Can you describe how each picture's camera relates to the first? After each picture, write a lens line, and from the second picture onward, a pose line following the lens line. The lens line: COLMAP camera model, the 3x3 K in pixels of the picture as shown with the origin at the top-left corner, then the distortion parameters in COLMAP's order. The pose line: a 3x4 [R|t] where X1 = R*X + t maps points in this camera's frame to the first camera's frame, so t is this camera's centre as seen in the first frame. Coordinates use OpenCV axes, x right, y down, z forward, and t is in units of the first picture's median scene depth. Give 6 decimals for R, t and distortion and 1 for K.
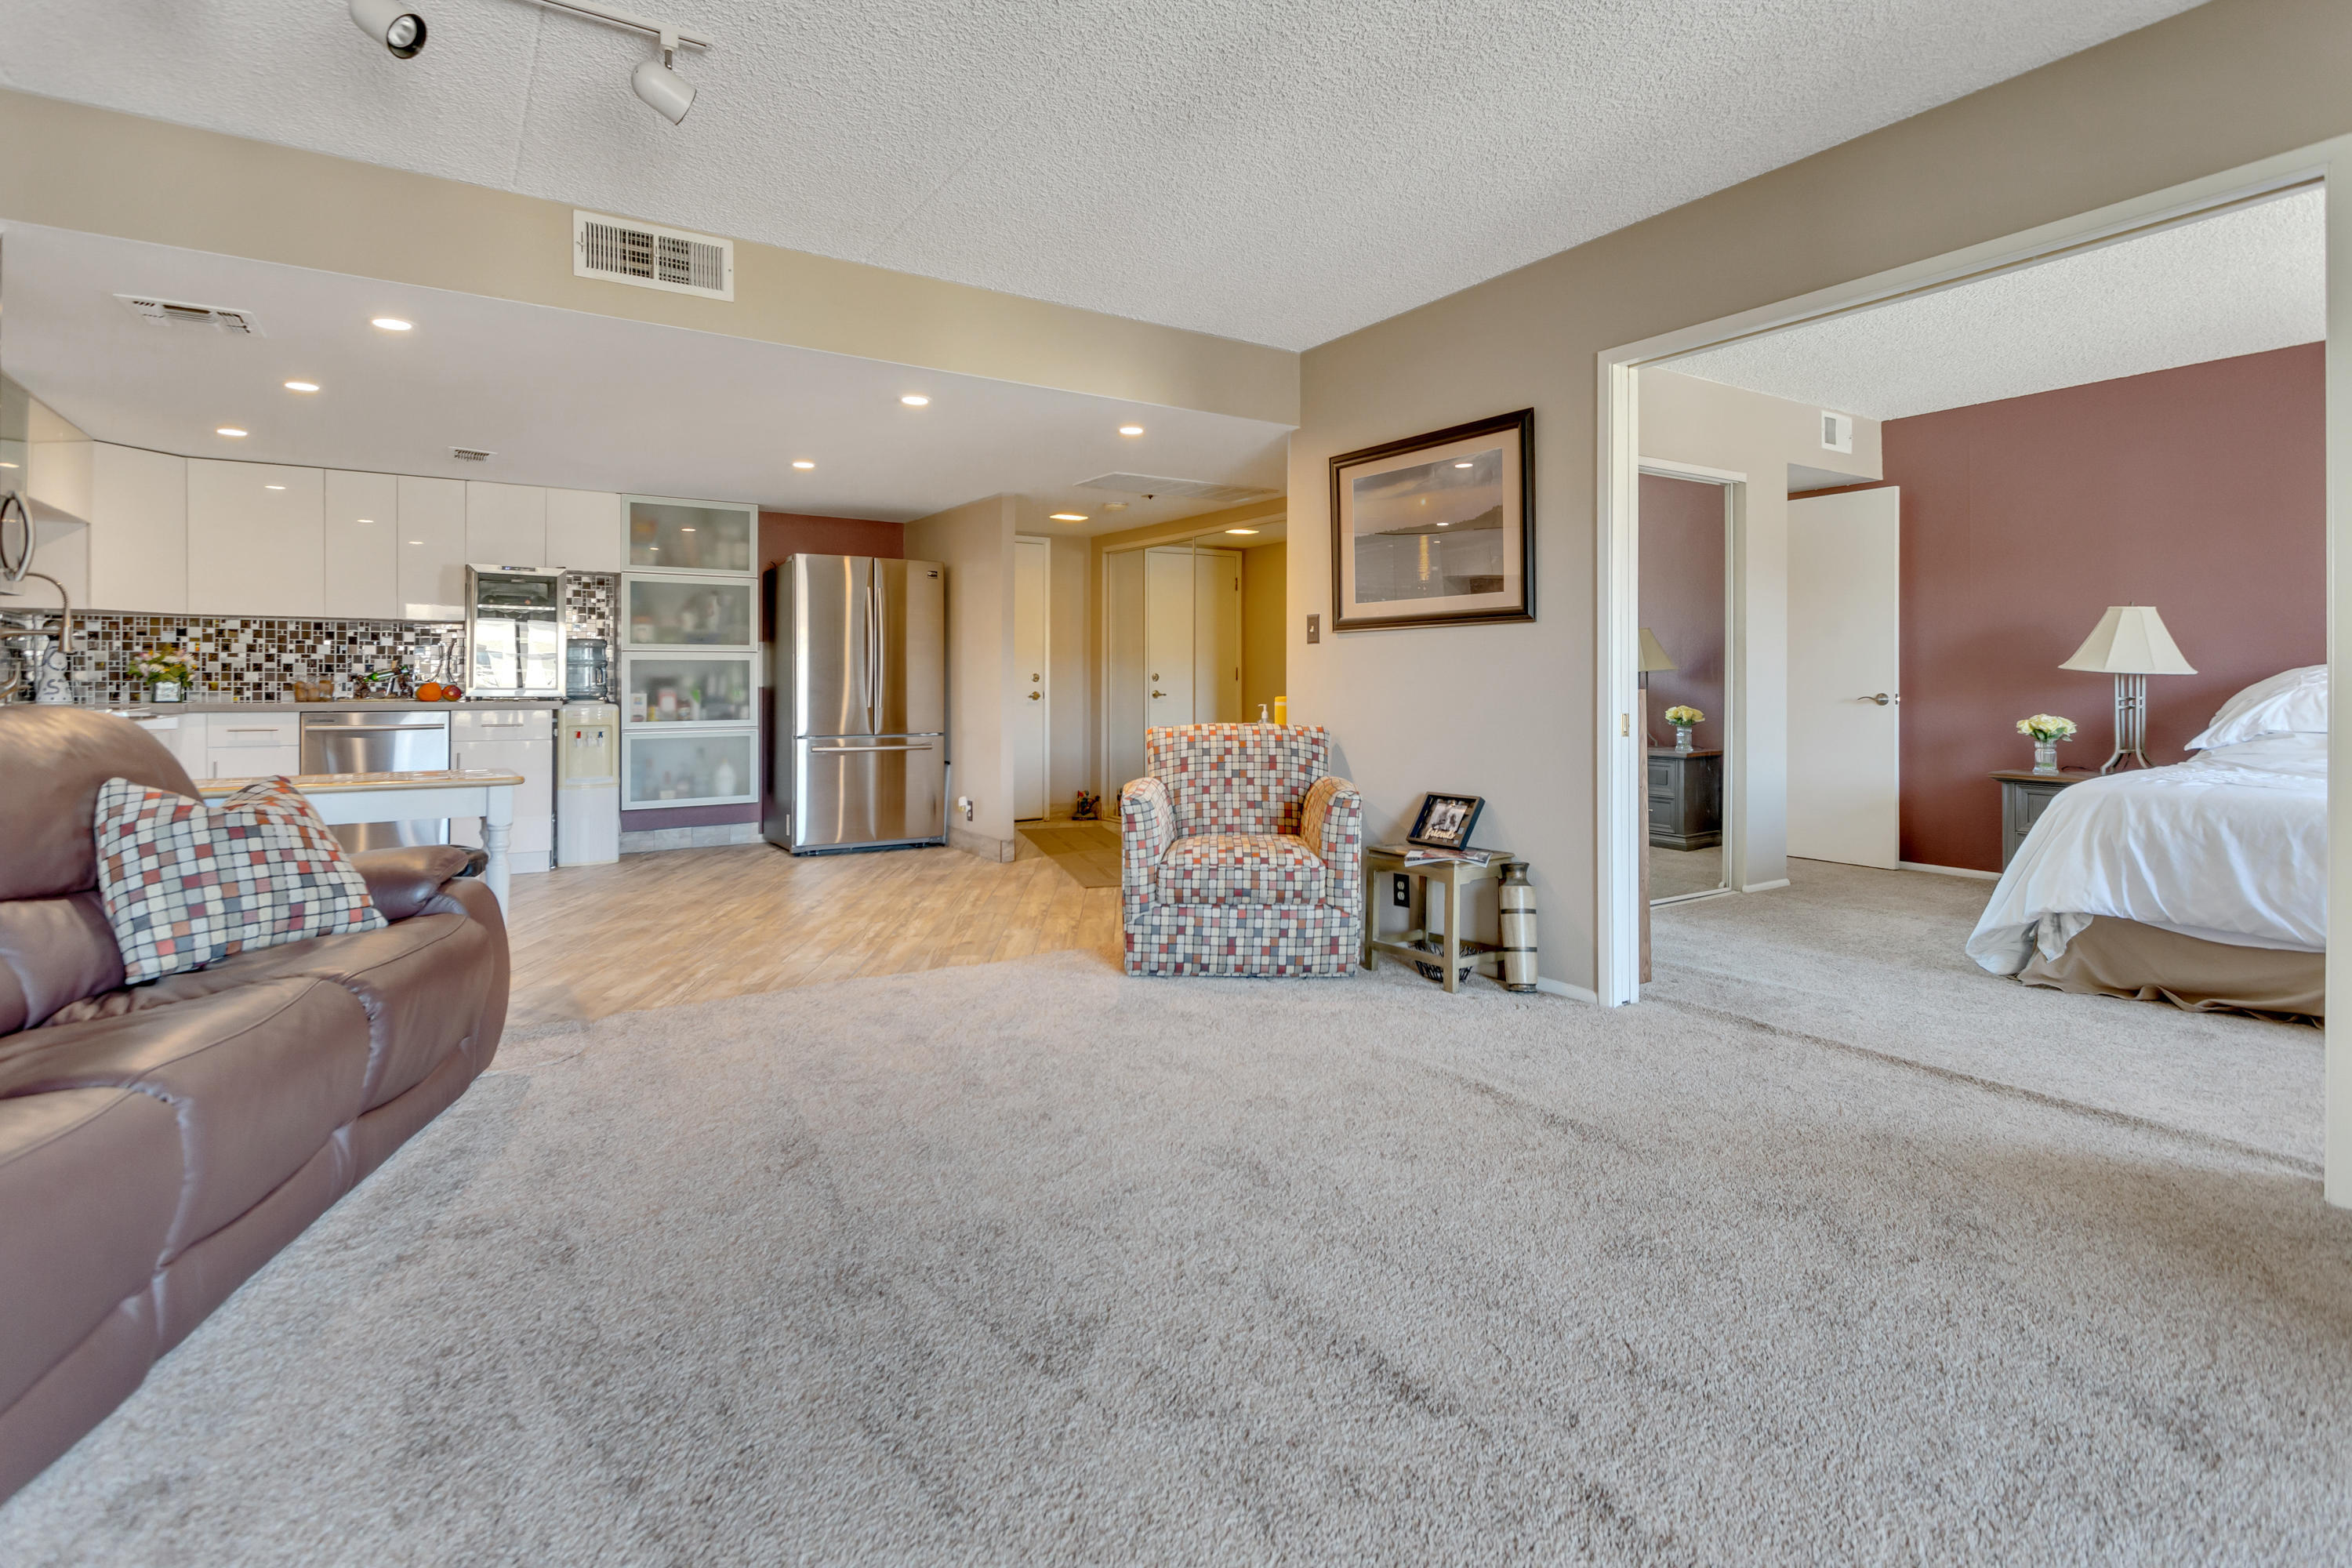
lens RADIAL K [[1128.8, 0, 1192.8], [0, 1128.8, 689.1], [0, 0, 1]] dist [0.002707, 0.001231]
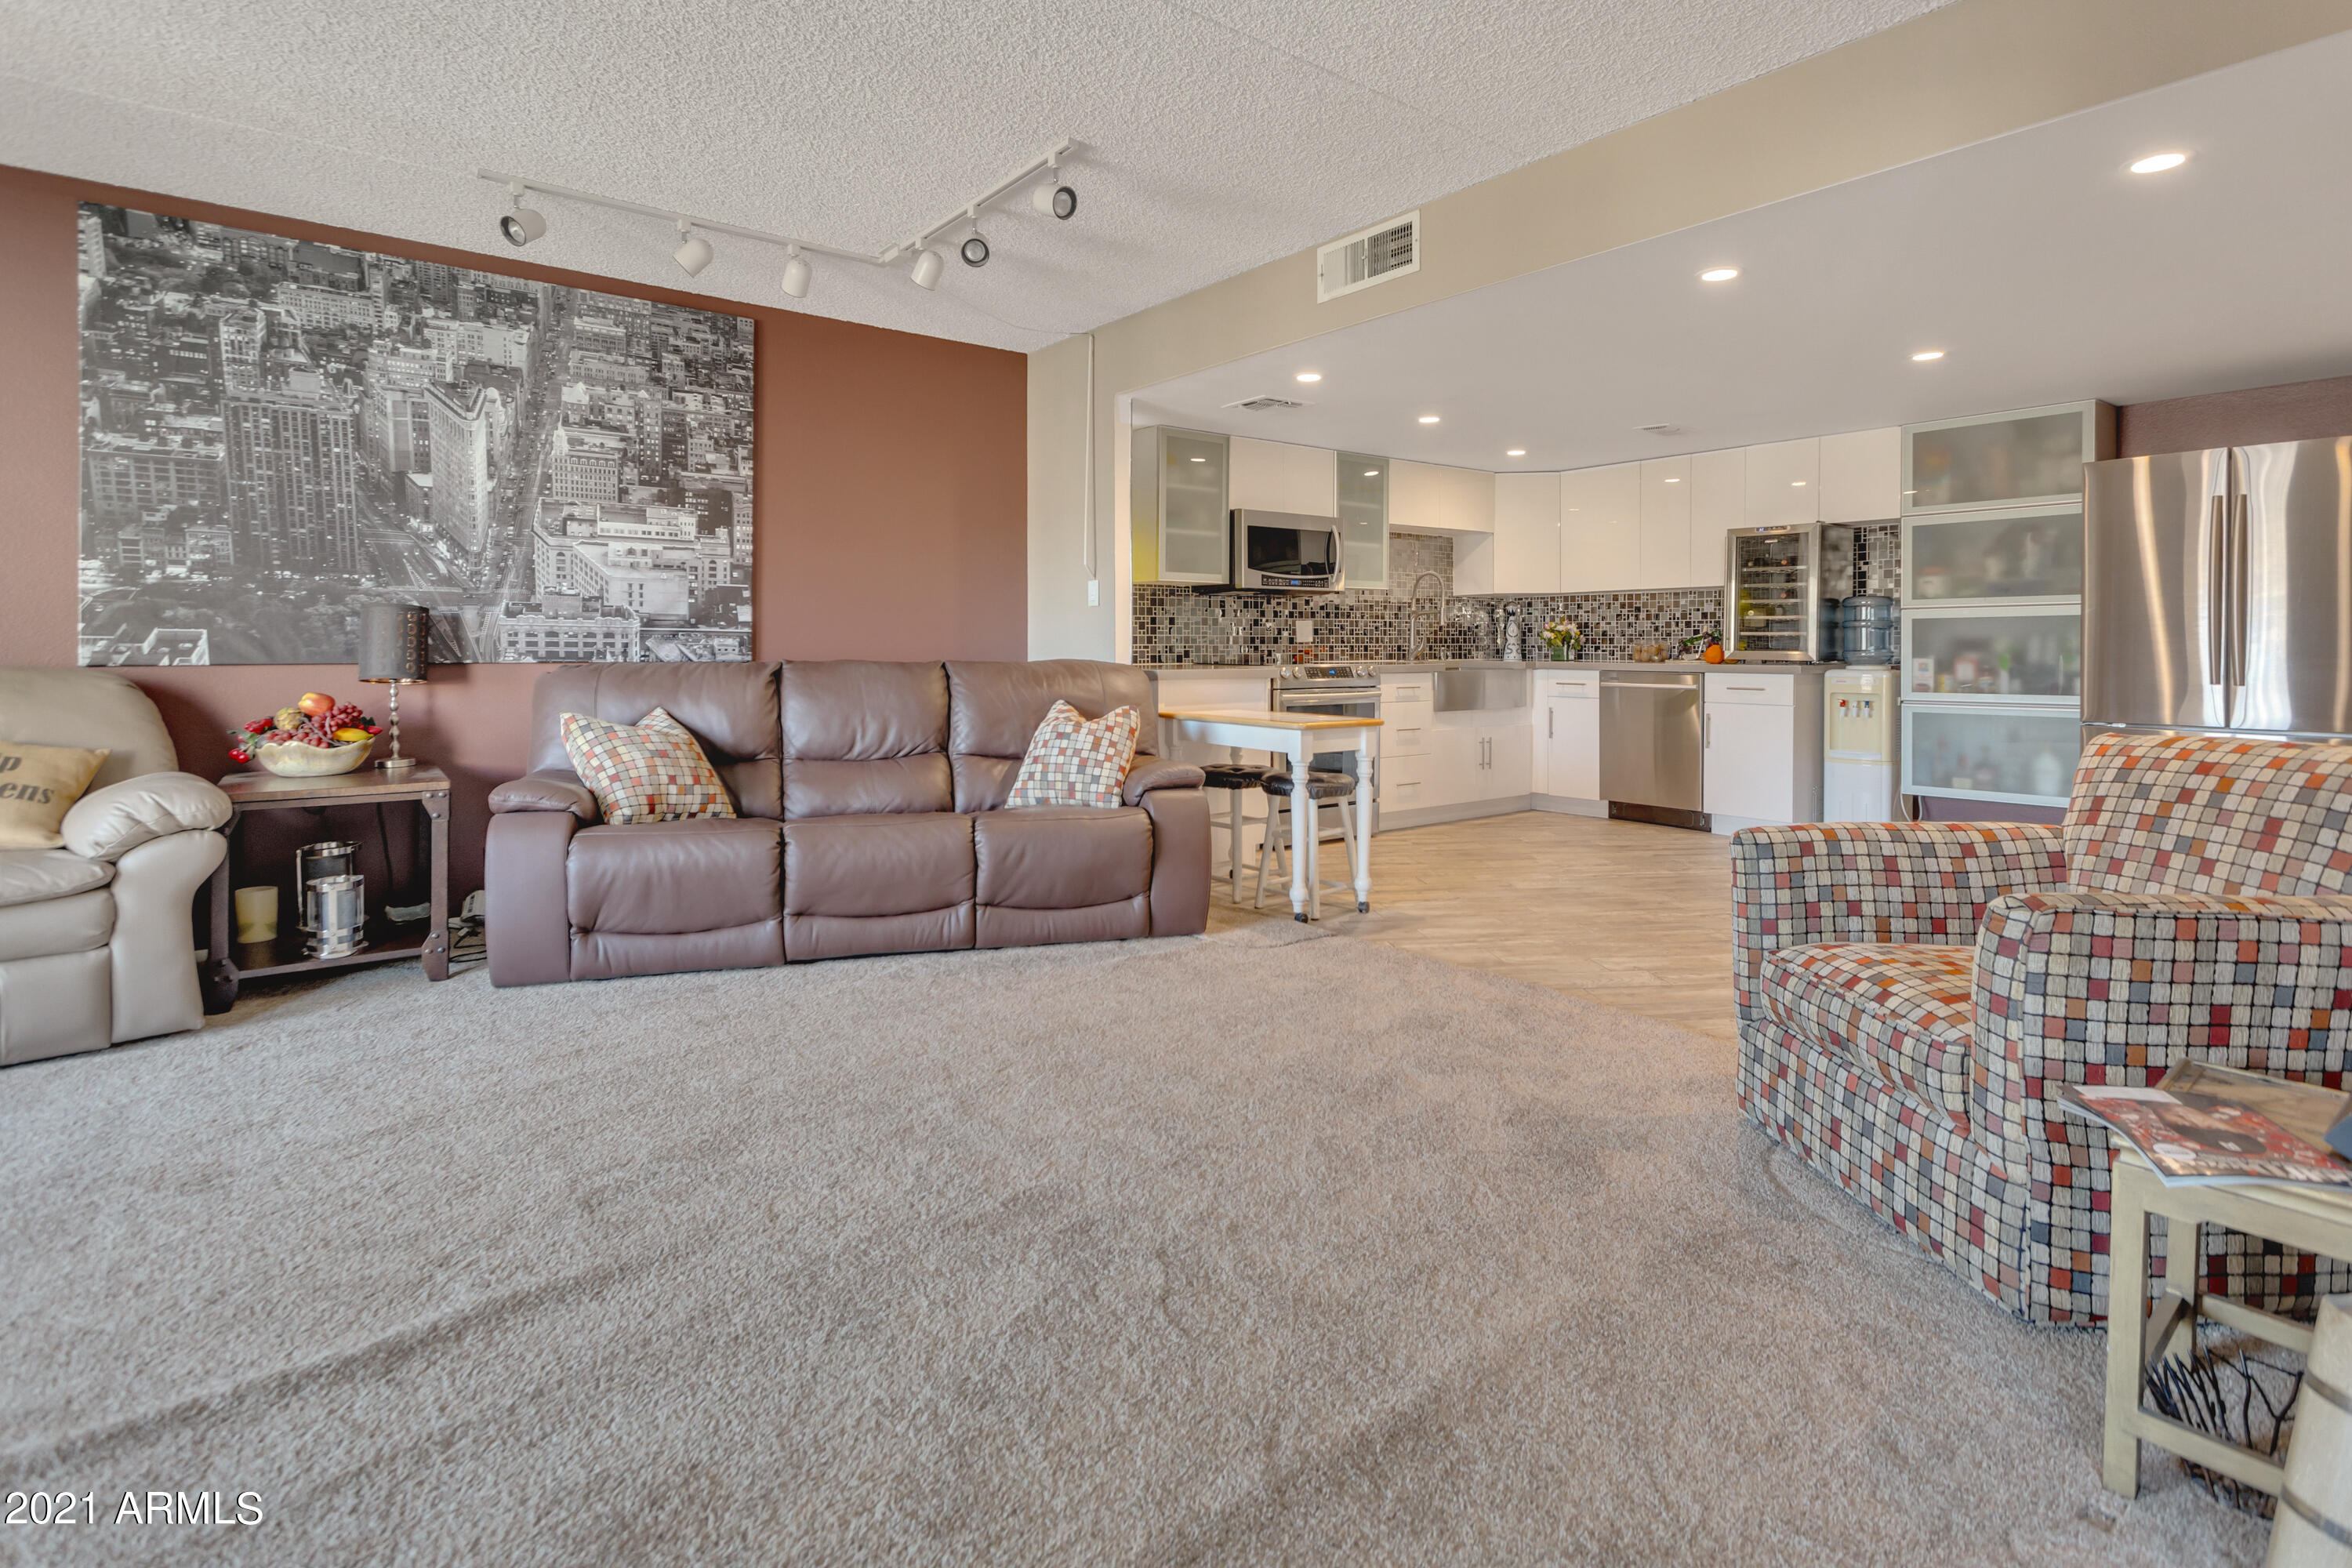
lens RADIAL K [[1128.8, 0, 1134.9], [0, 1128.8, 657.8], [0, 0, 1]] dist [0.002707, 0.001231]
pose [[0.075541, 0.010982, -0.997082, 0.305340], [-0.004199, 0.999934, 0.010696, -0.003239], [0.997134, 0.003379, 0.075582, 0.349869]]
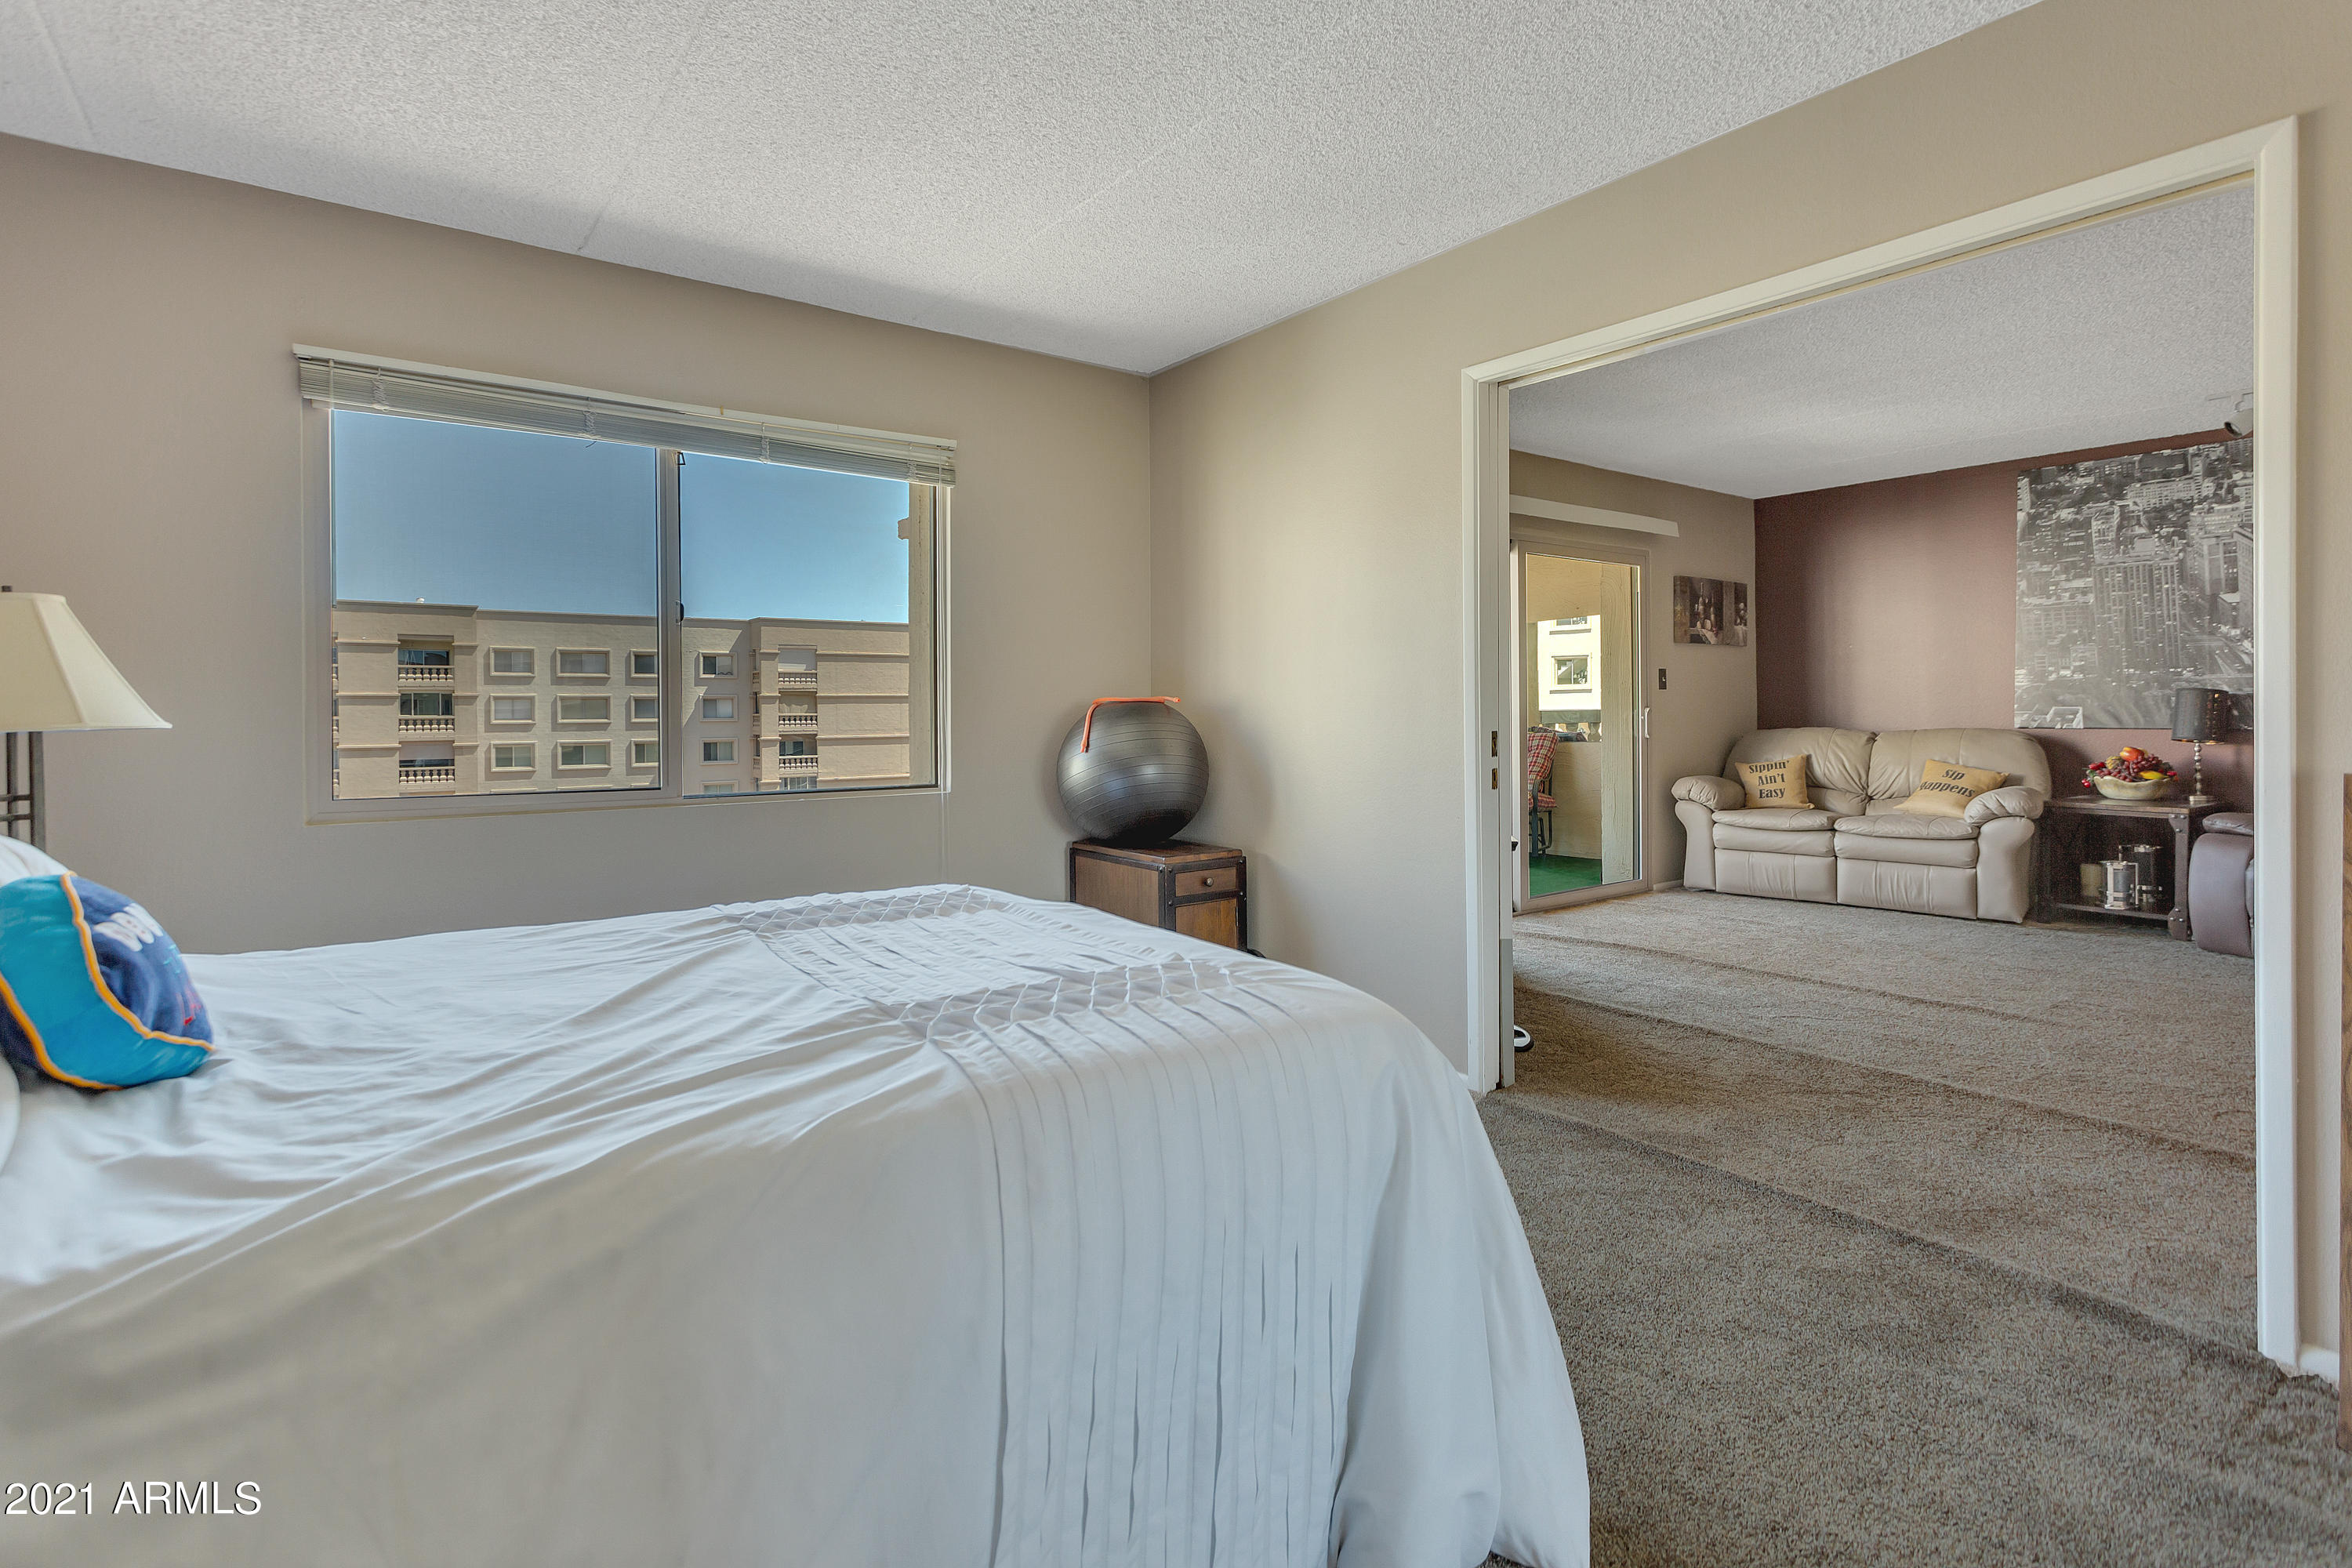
lens RADIAL K [[1110.2, 0, 1167.9], [0, 1110.2, 720.5], [0, 0, 1]] dist [0.005186, 0.002063]
pose [[-0.999880, 0.005695, -0.014438, 0.474258], [0.005465, 0.999858, 0.015925, -0.016559], [0.014526, 0.015844, -0.999769, 0.832756]]
